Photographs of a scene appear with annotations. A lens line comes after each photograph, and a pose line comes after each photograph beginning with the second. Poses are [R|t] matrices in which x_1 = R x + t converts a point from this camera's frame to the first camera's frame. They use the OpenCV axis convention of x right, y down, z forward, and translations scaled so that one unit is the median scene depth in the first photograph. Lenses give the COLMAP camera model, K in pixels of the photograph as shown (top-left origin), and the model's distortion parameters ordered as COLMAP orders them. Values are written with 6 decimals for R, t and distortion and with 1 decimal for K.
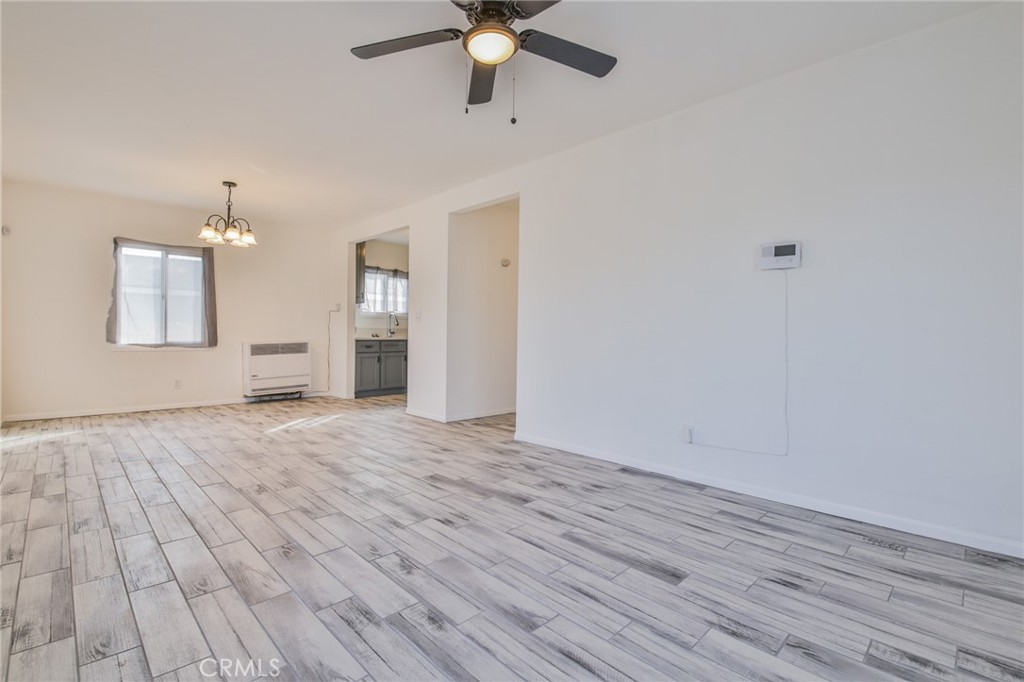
lens RADIAL K [[467.5, 0, 513.5], [0, 467.5, 336.3], [0, 0, 1]] dist [-0.003235, -0.009328]
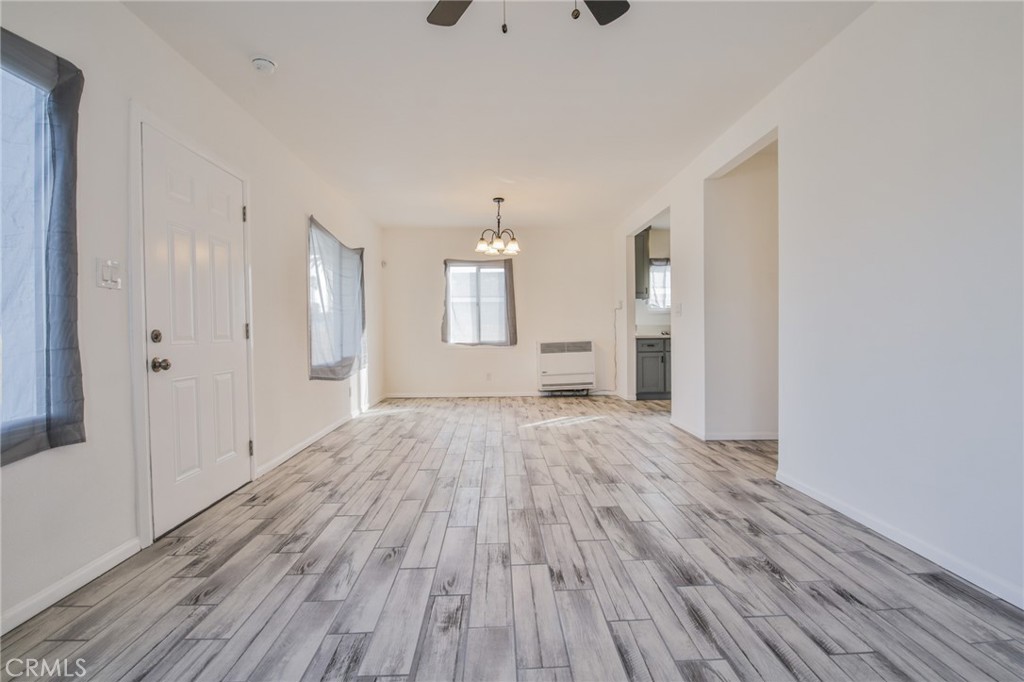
lens RADIAL K [[467.5, 0, 513.5], [0, 467.5, 336.3], [0, 0, 1]] dist [-0.003235, -0.009328]
pose [[0.736898, -0.009438, -0.675938, 0.160808], [0.013906, 0.999903, 0.001198, -0.001227], [0.675861, -0.010283, 0.736957, 0.186898]]
